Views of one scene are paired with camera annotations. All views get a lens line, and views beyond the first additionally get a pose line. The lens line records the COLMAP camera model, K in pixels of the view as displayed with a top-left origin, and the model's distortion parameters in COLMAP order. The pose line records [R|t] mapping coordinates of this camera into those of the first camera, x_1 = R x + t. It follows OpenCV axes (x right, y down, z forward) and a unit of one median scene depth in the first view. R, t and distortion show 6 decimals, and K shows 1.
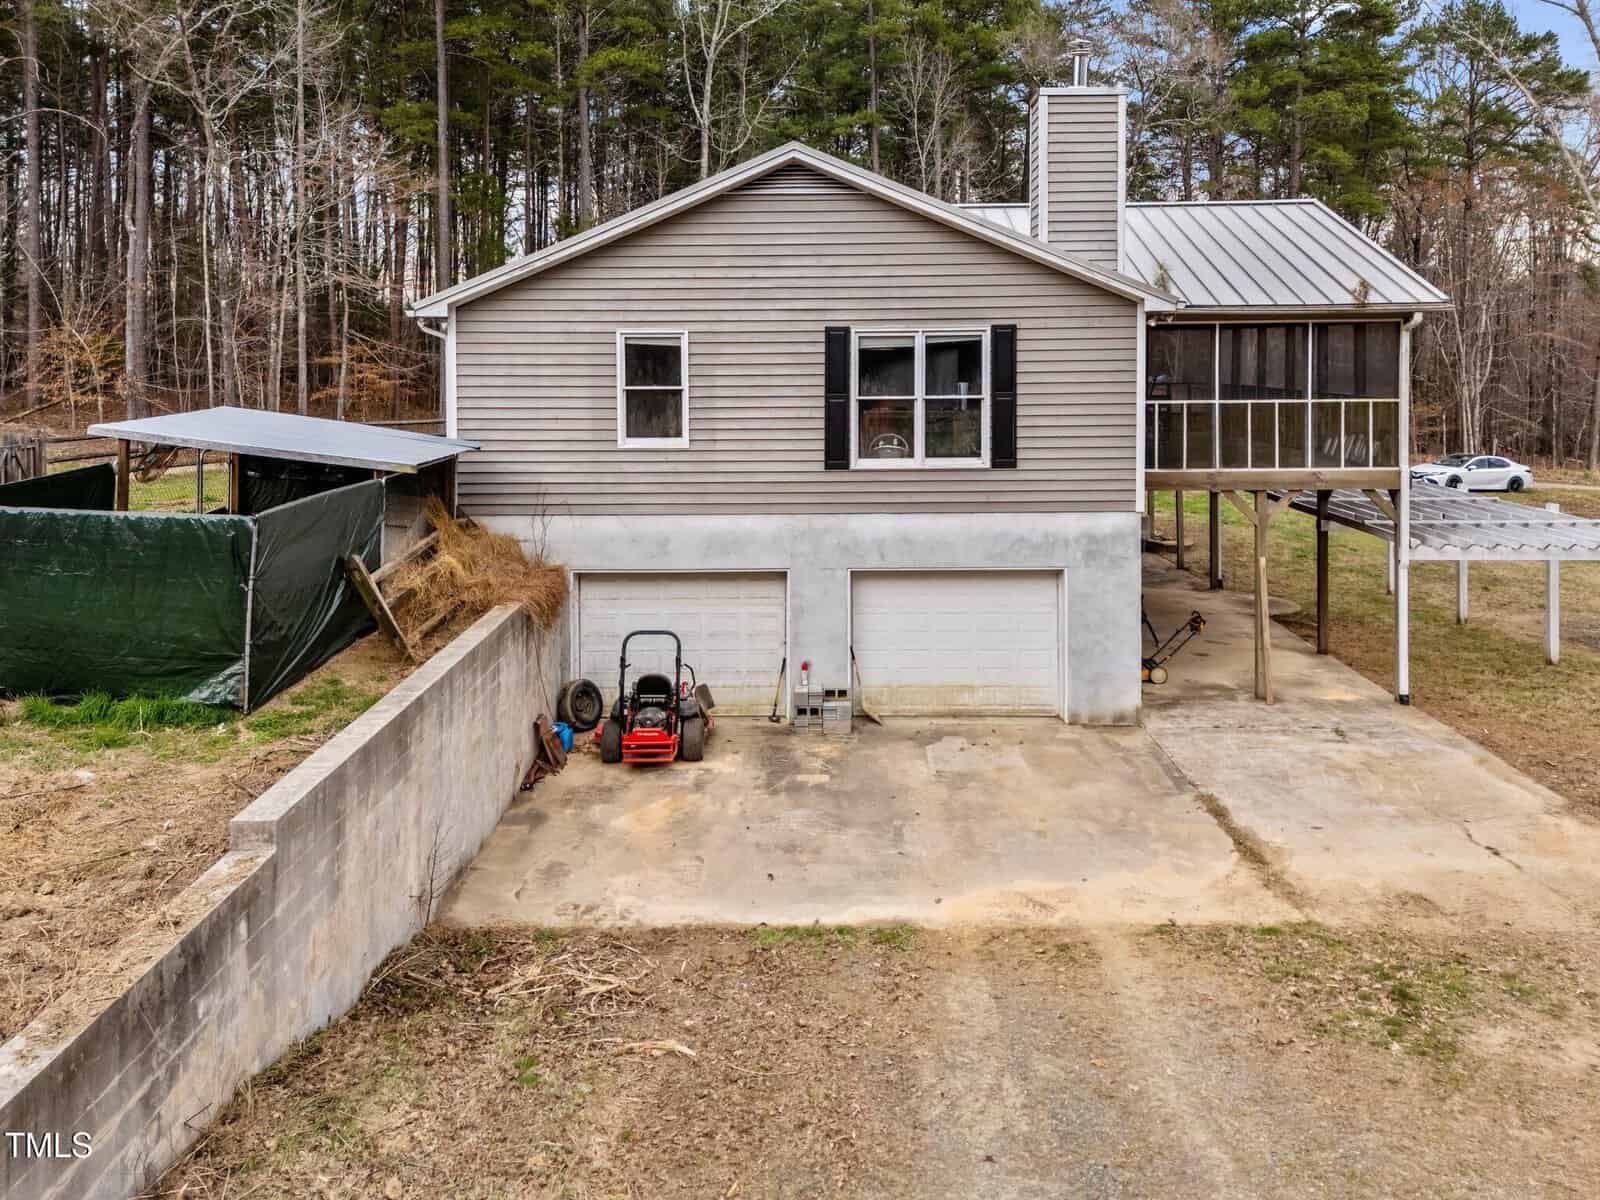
lens RADIAL K [[1214.3, 0, 800.0], [0, 1214.3, 600.0], [0, 0, 1]] dist [0.041965, -0.002884]
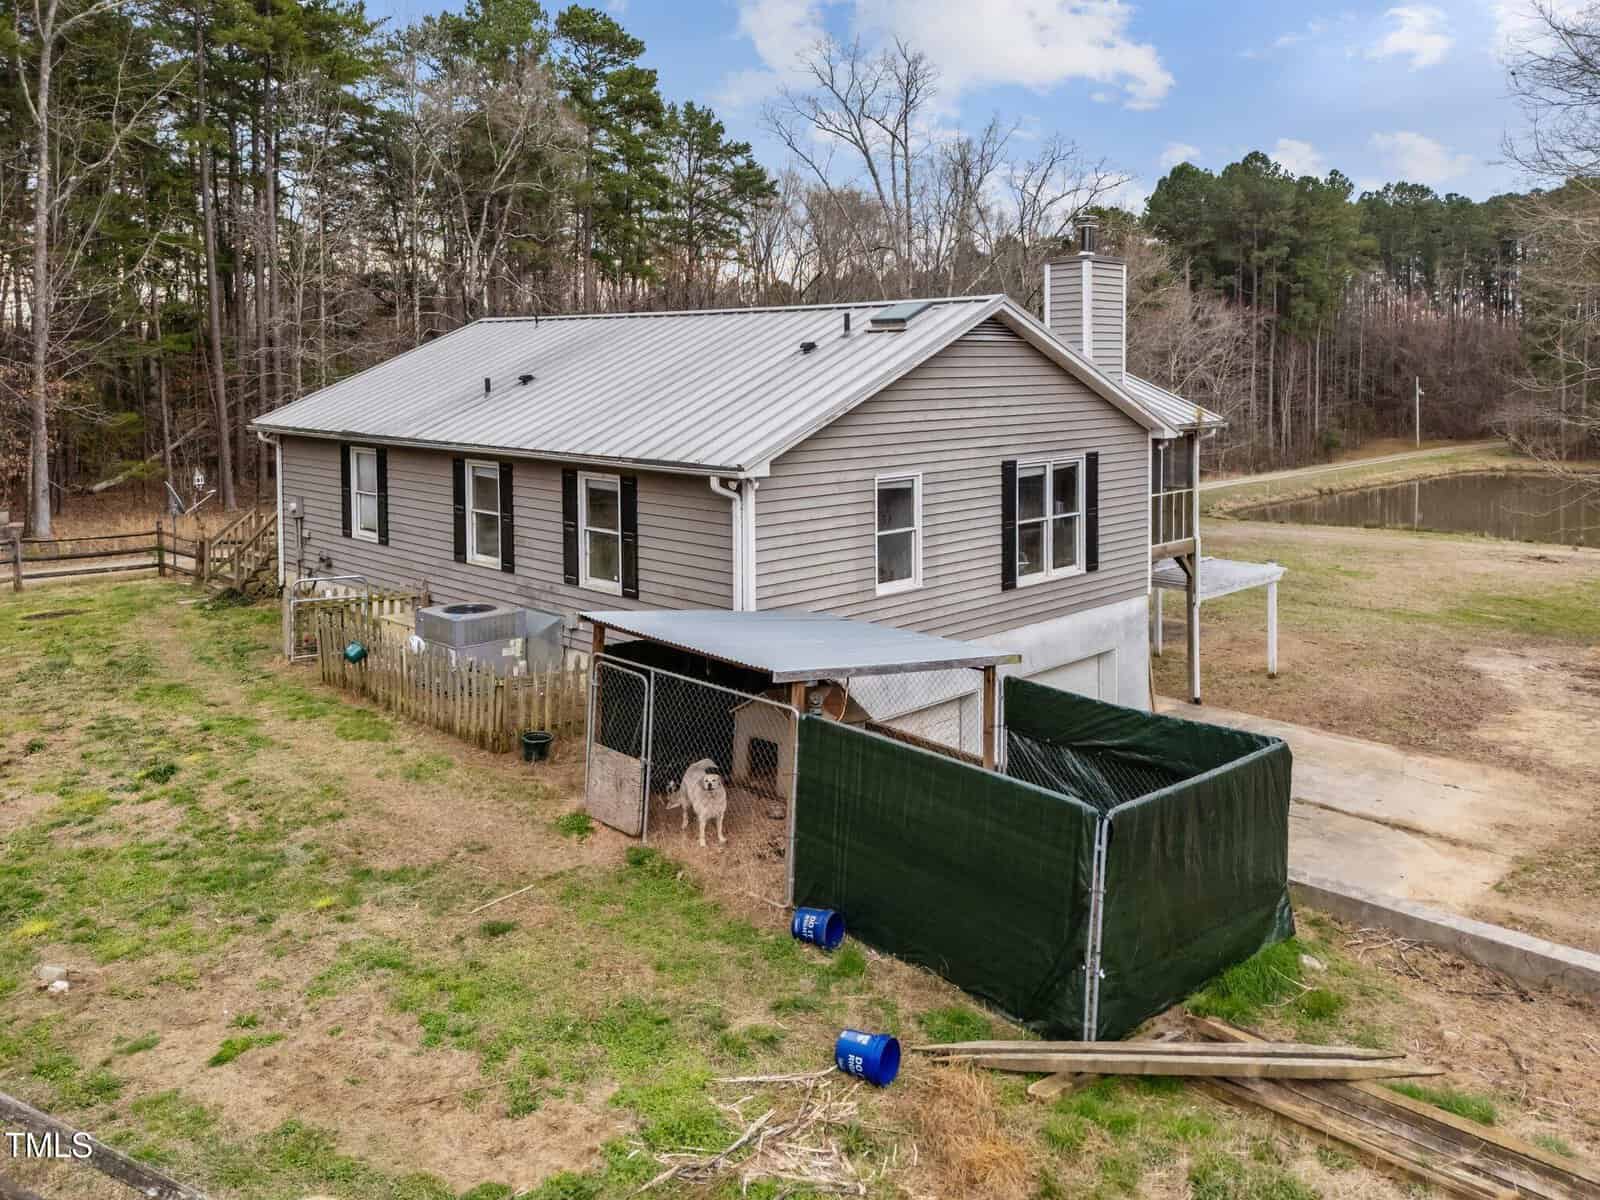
lens RADIAL K [[1214.3, 0, 800.0], [0, 1214.3, 600.0], [0, 0, 1]] dist [0.041965, -0.002884]
pose [[0.716062, -0.126860, 0.686412, -0.853150], [0.132845, 0.990141, 0.044412, -0.172764], [-0.685279, 0.059385, 0.725855, 0.344782]]
